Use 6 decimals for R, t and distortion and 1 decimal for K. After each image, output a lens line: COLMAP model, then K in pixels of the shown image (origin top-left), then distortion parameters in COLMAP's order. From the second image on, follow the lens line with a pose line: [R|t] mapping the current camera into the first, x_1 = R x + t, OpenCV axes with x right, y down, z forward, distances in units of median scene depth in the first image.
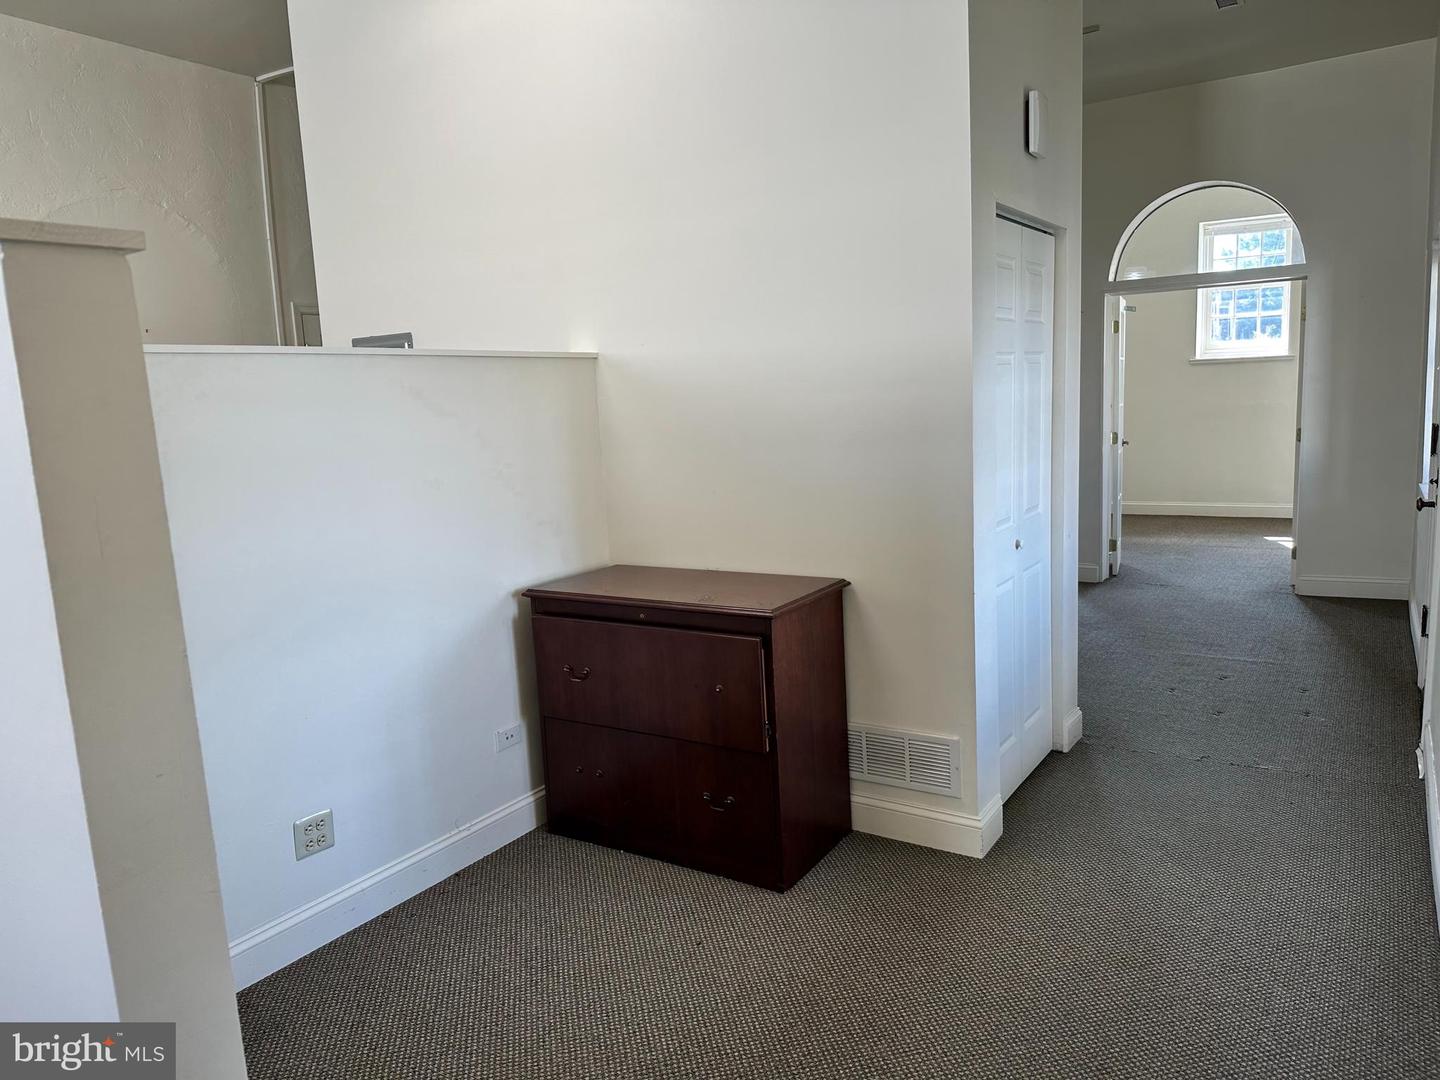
lens RADIAL K [[1008.5, 0, 720.0], [0, 1008.5, 540.0], [0, 0, 1]] dist [0.051103, -0.103277]
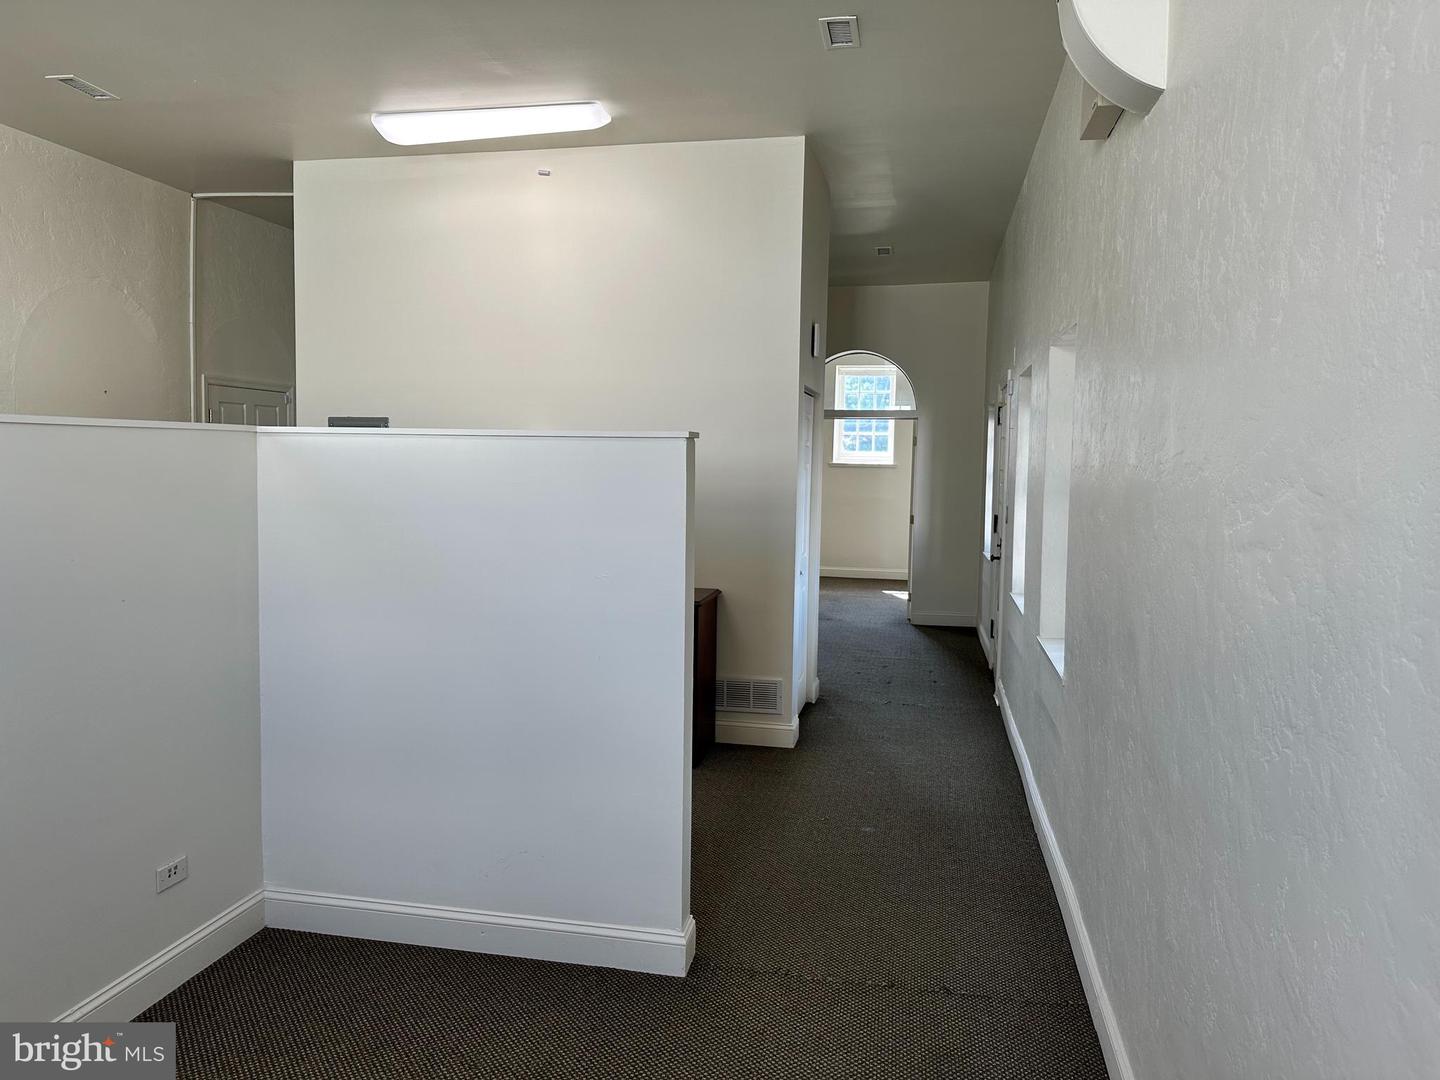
lens RADIAL K [[1010.2, 0, 724.4], [0, 1010.2, 532.4], [0, 0, 1]] dist [0.052745, -0.058946]
pose [[0.927032, 0.036839, 0.373169, -0.276762], [-0.006890, 0.996668, -0.081275, 0.044056], [-0.374920, 0.072774, 0.924196, -0.321937]]
